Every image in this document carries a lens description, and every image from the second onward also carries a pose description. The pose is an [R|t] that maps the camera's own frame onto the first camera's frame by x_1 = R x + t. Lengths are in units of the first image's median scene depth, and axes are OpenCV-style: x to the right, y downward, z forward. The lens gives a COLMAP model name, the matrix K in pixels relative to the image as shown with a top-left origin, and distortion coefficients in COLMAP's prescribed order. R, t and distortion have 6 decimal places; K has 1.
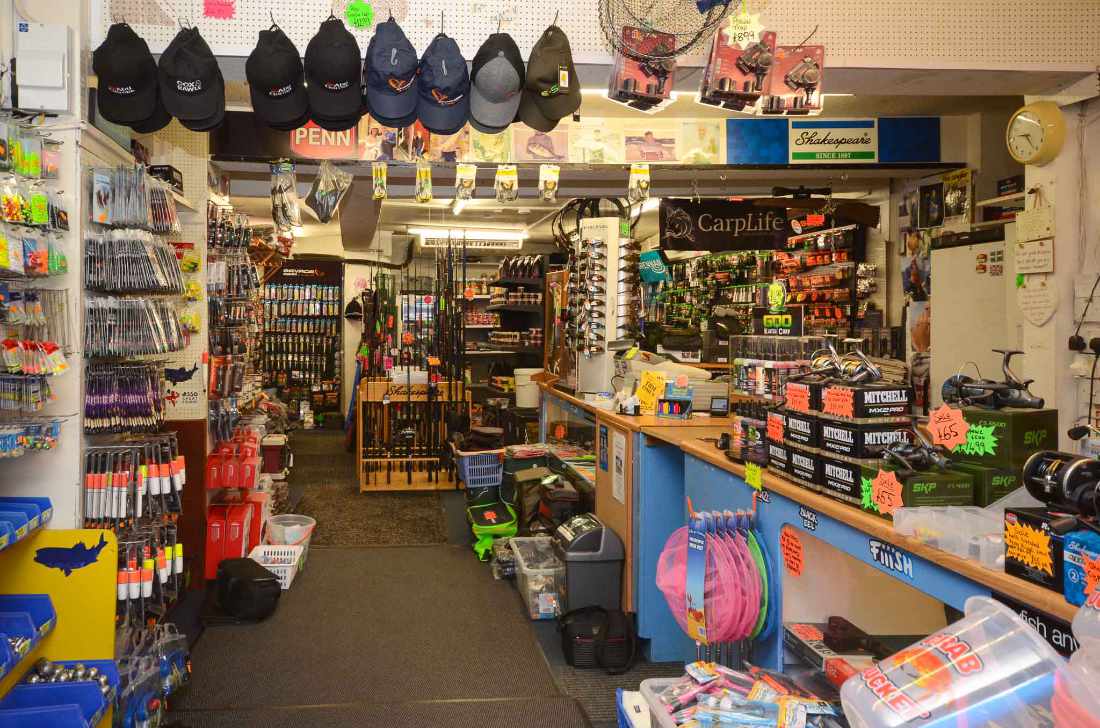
lens RADIAL K [[736.3, 0, 550.0], [0, 736.3, 364.0], [0, 0, 1]] dist [0.003702, 0.004658]
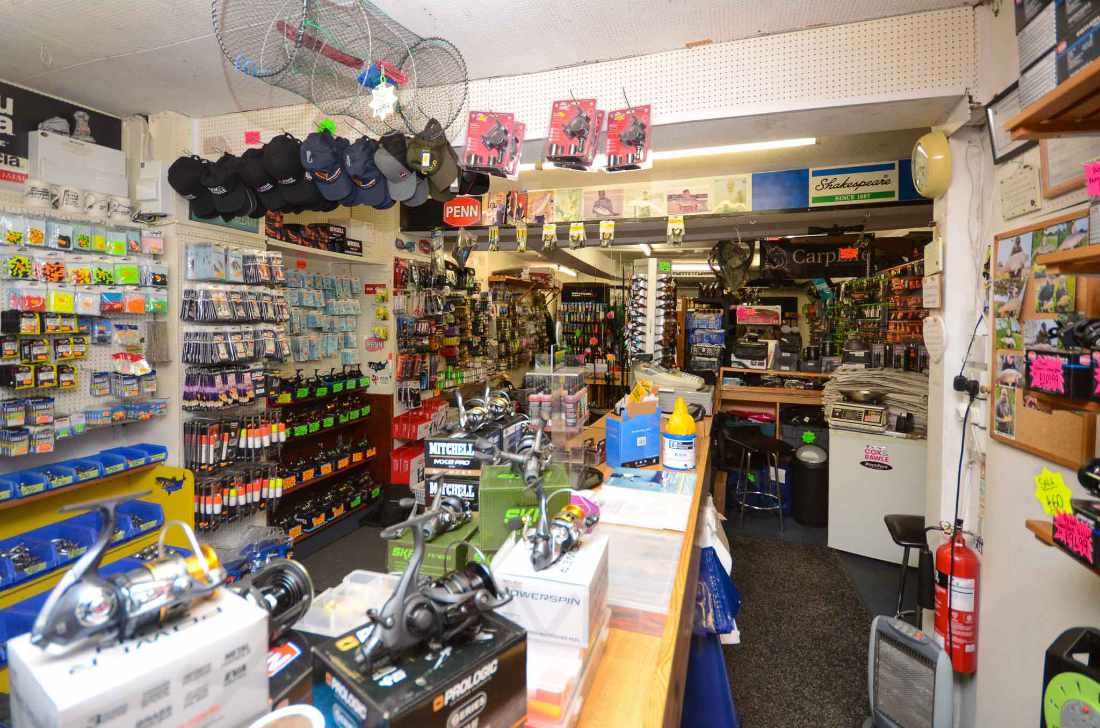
lens RADIAL K [[496.1, 0, 550.0], [0, 496.1, 364.0], [0, 0, 1]] dist [-0.000120, -0.000126]
pose [[0.935929, 0.039050, -0.350016, 0.225949], [-0.033626, 0.999202, 0.021564, -0.025343], [0.350579, -0.008413, 0.936496, 0.113746]]
